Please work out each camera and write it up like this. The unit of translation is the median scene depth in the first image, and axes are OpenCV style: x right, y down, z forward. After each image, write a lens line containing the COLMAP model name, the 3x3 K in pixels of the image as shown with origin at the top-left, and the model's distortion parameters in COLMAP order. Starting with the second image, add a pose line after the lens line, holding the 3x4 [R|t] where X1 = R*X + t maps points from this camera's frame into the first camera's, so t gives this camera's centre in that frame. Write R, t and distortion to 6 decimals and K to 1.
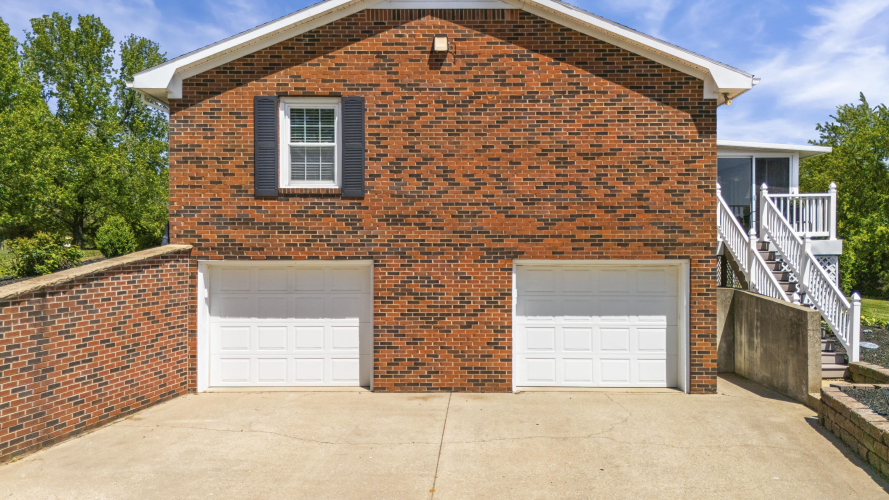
lens RADIAL K [[651.1, 0, 447.9], [0, 651.1, 242.3], [0, 0, 1]] dist [0.086288, -0.023313]
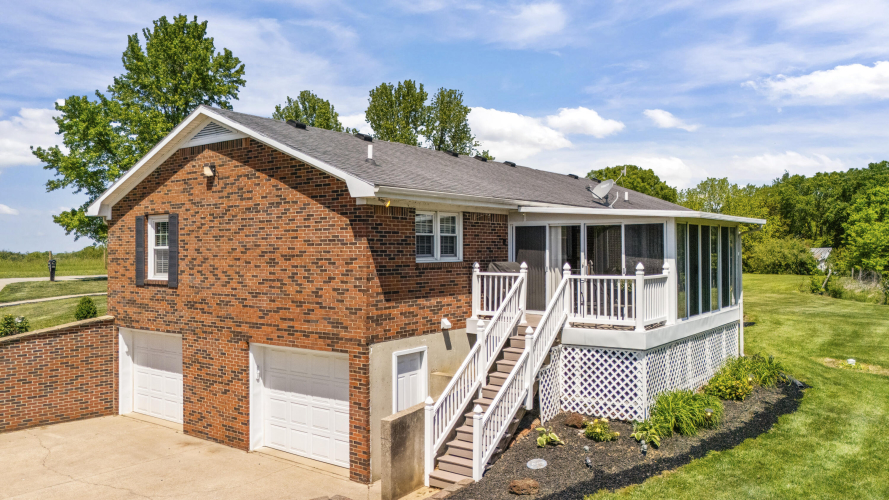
lens RADIAL K [[651.1, 0, 444.3], [0, 651.1, 253.3], [0, 0, 1]] dist [0.086288, -0.023313]
pose [[0.801284, -0.003874, -0.598272, 1.128975], [0.004555, 0.999990, -0.000375, -0.136740], [0.598267, -0.002425, 0.801293, 0.236634]]
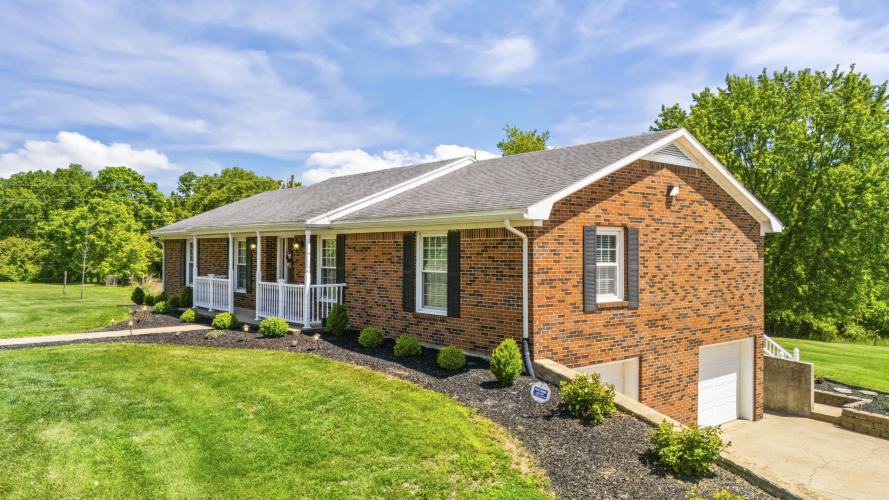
lens RADIAL K [[651.1, 0, 441.5], [0, 651.1, 257.8], [0, 0, 1]] dist [0.086288, -0.023313]
pose [[0.753041, -0.004015, 0.657961, -1.247204], [-0.002348, 0.999959, 0.008790, -0.174975], [-0.657970, -0.008164, 0.753000, 0.296446]]
